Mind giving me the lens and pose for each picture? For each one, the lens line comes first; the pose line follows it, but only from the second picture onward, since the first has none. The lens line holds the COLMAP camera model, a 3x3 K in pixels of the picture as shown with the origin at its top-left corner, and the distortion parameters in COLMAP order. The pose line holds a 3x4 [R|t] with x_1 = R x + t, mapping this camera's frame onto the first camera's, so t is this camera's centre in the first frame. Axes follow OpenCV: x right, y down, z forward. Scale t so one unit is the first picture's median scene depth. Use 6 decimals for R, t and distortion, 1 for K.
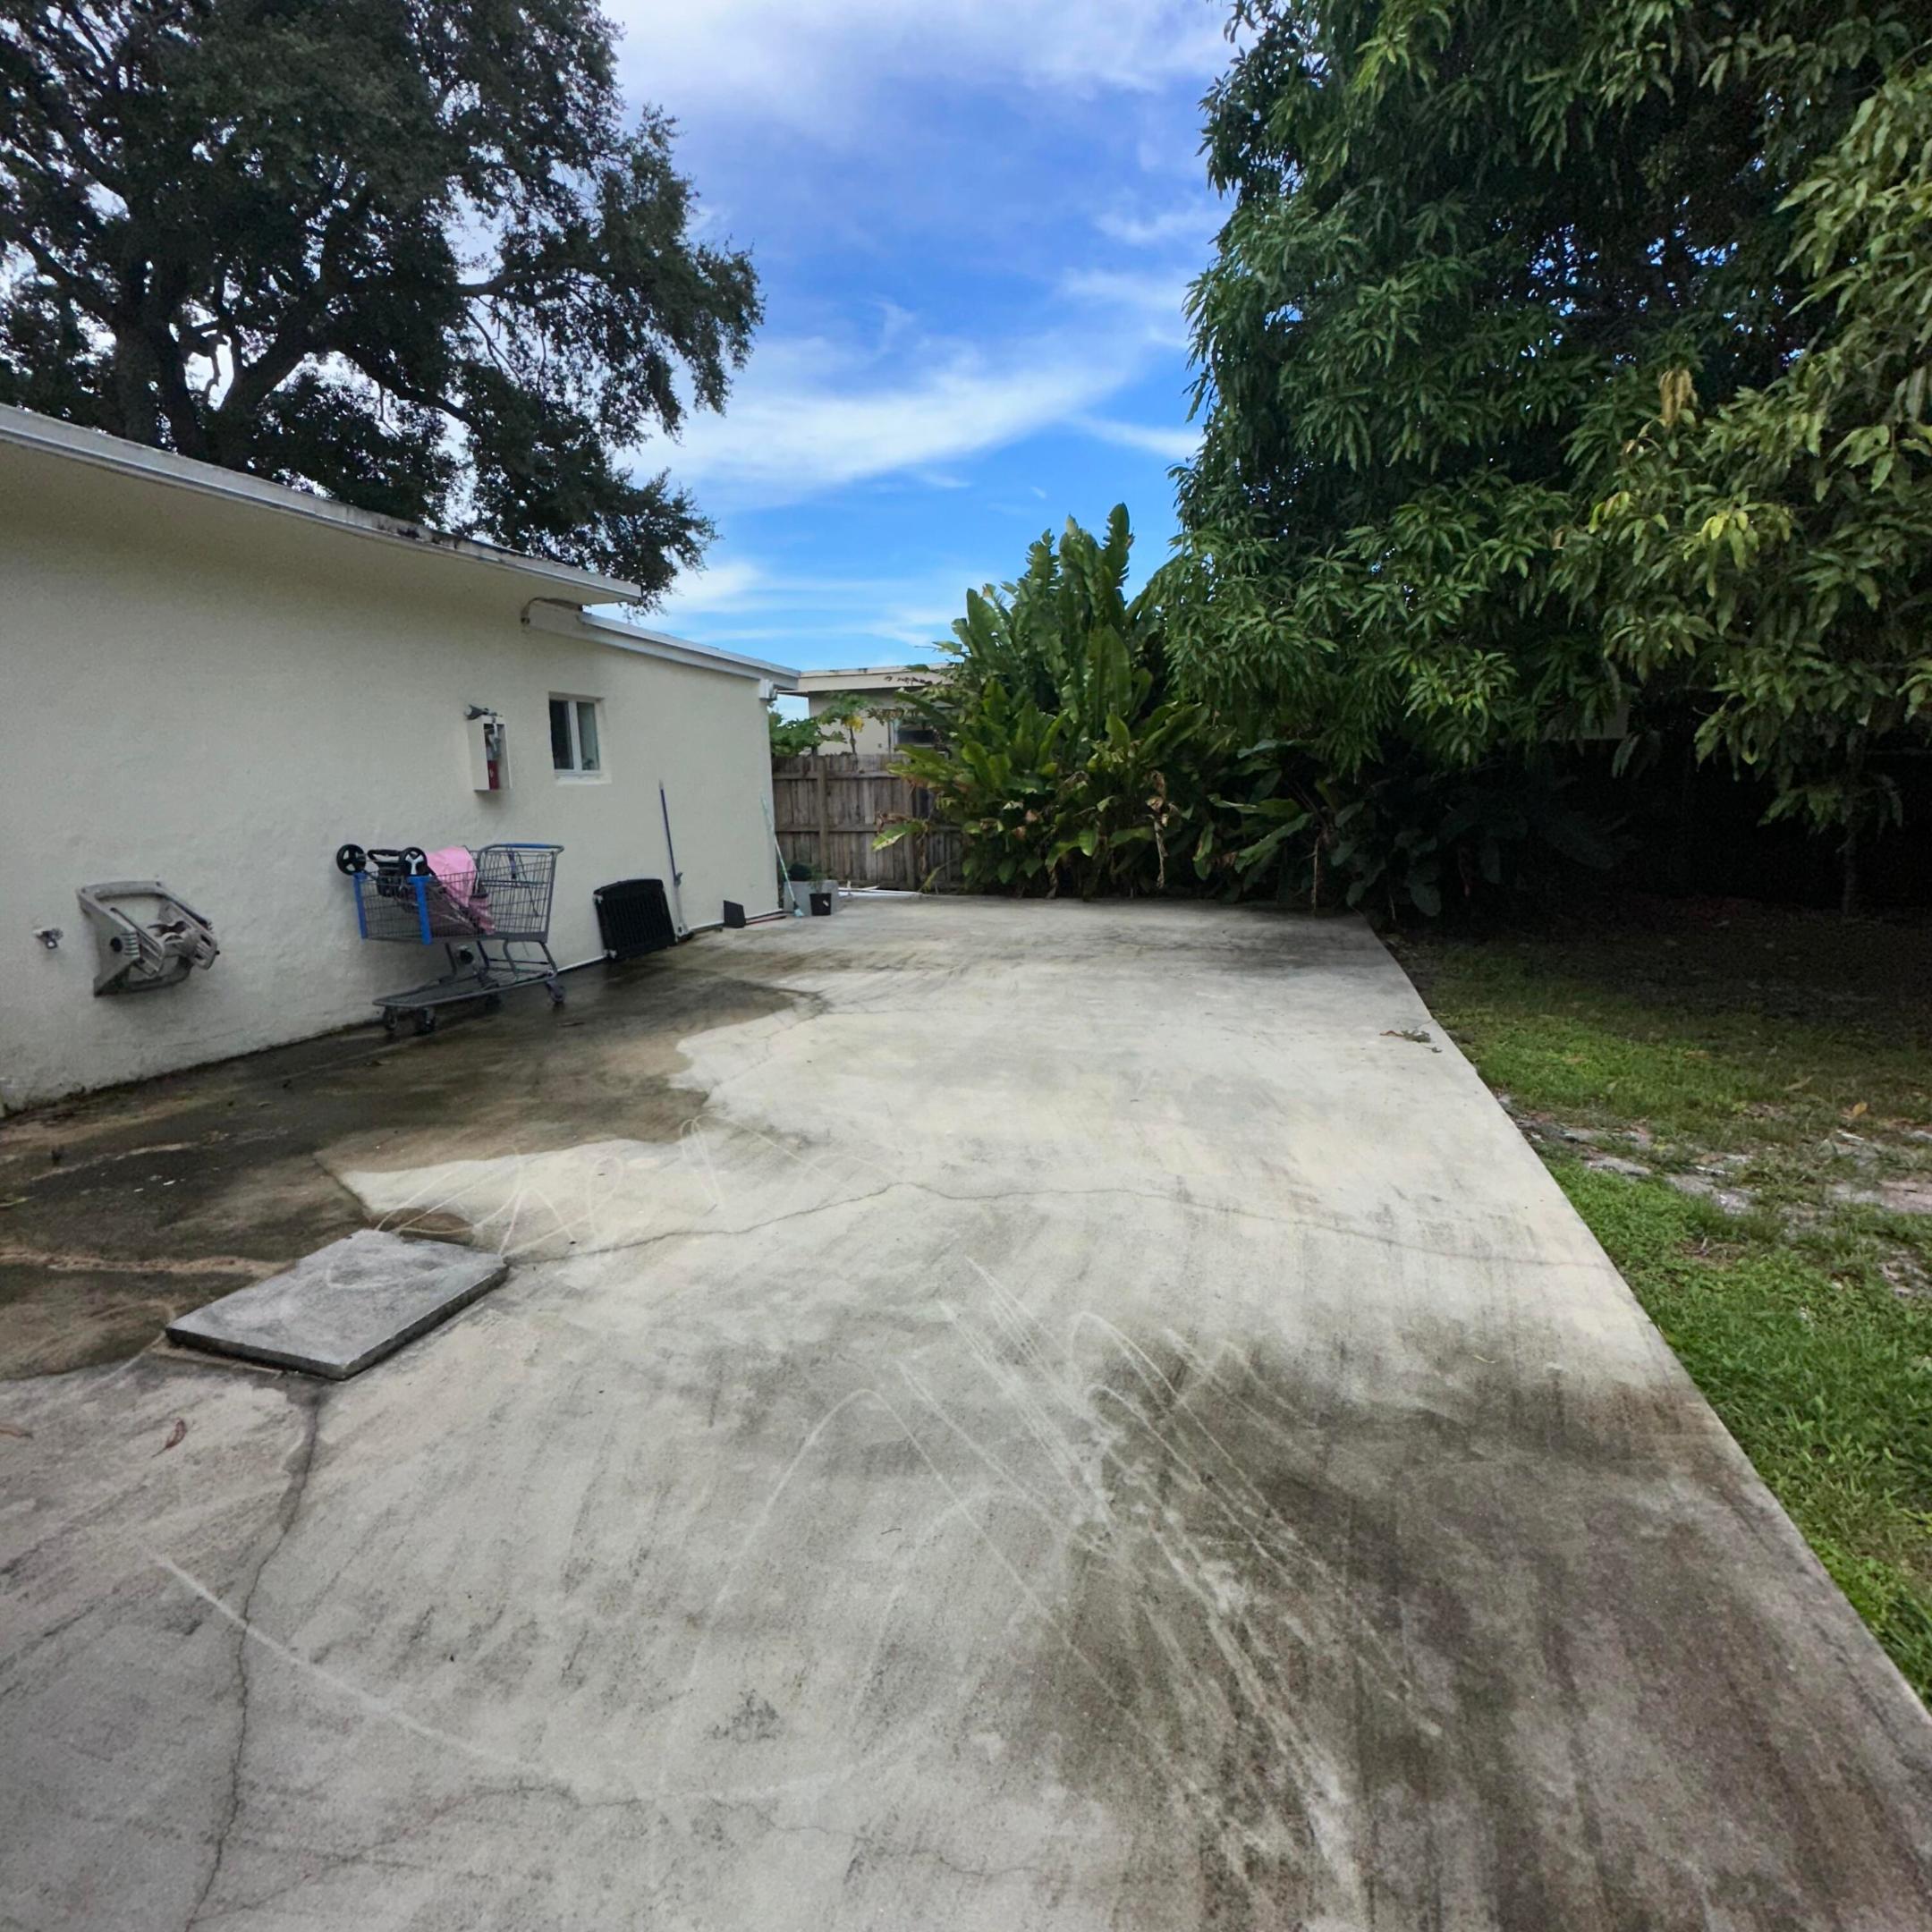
lens RADIAL K [[1019.0, 0, 966.0], [0, 1019.0, 966.0], [0, 0, 1]] dist [-0.010469, 0.001841]
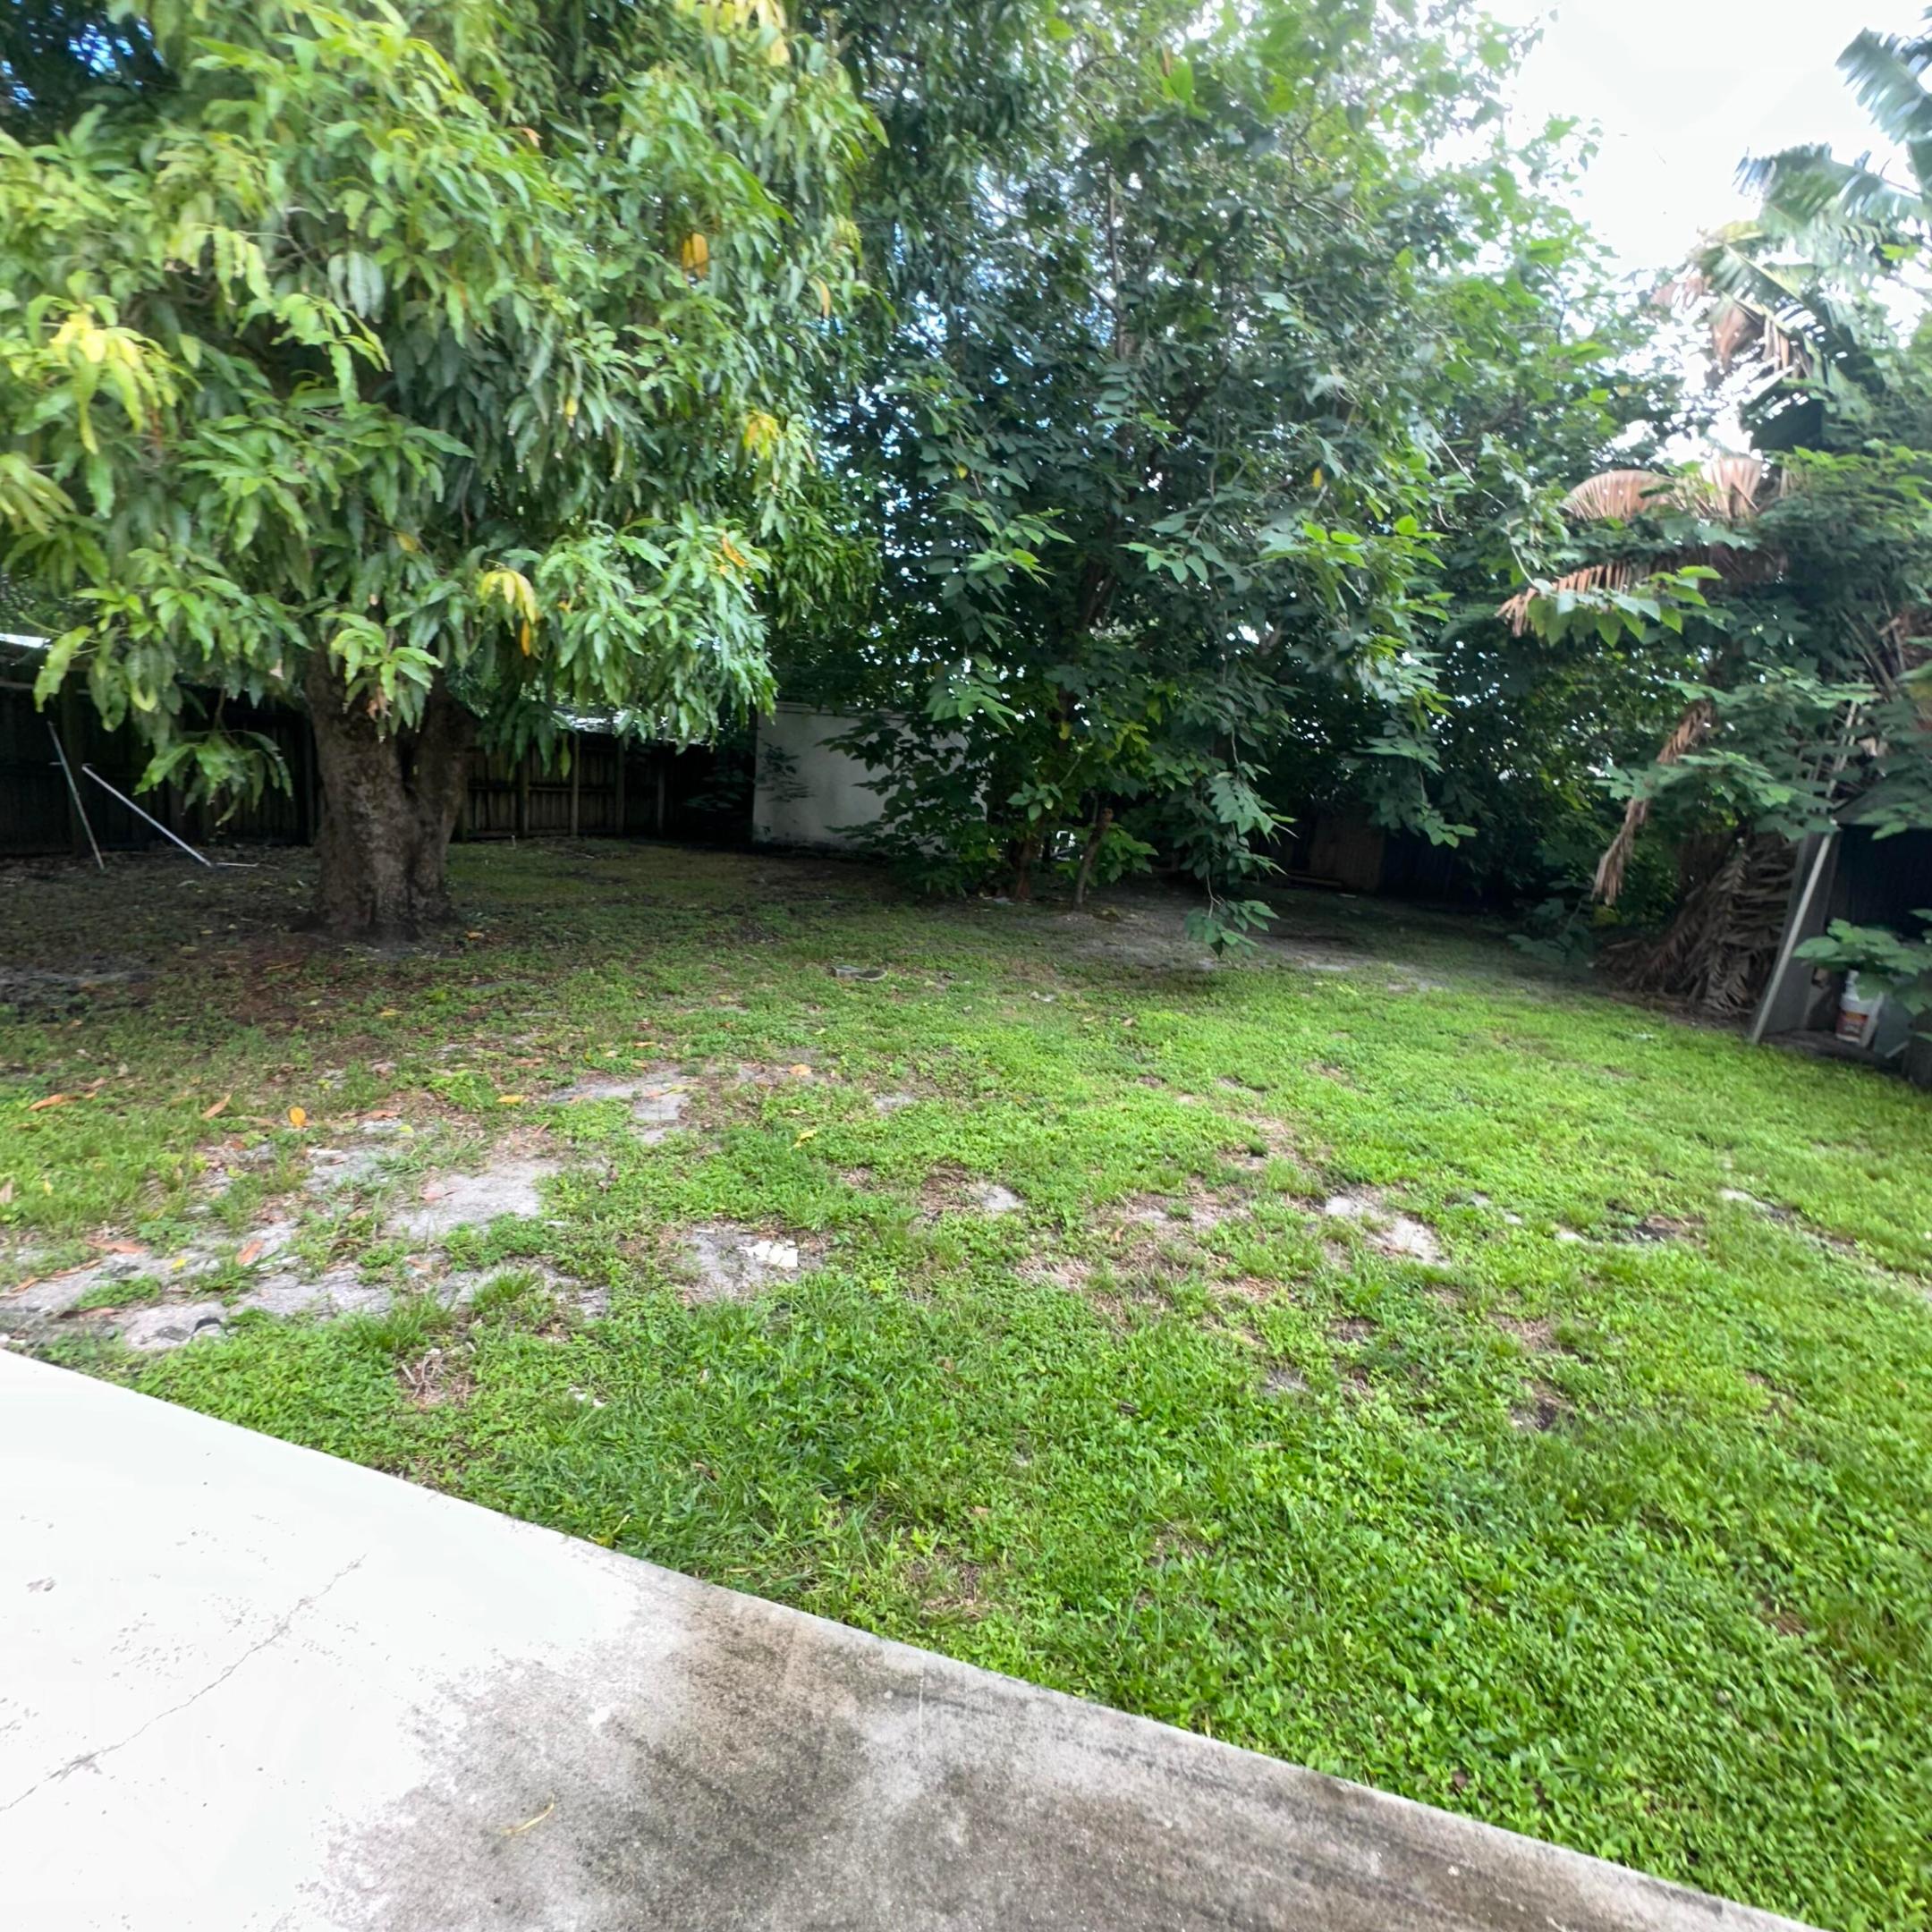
lens RADIAL K [[1019.0, 0, 966.0], [0, 1019.0, 966.0], [0, 0, 1]] dist [-0.010469, 0.001841]
pose [[-0.015406, -0.149342, 0.988666, 0.023409], [0.084920, 0.985015, 0.150114, -0.091488], [-0.996269, 0.086270, -0.002493, 0.513159]]
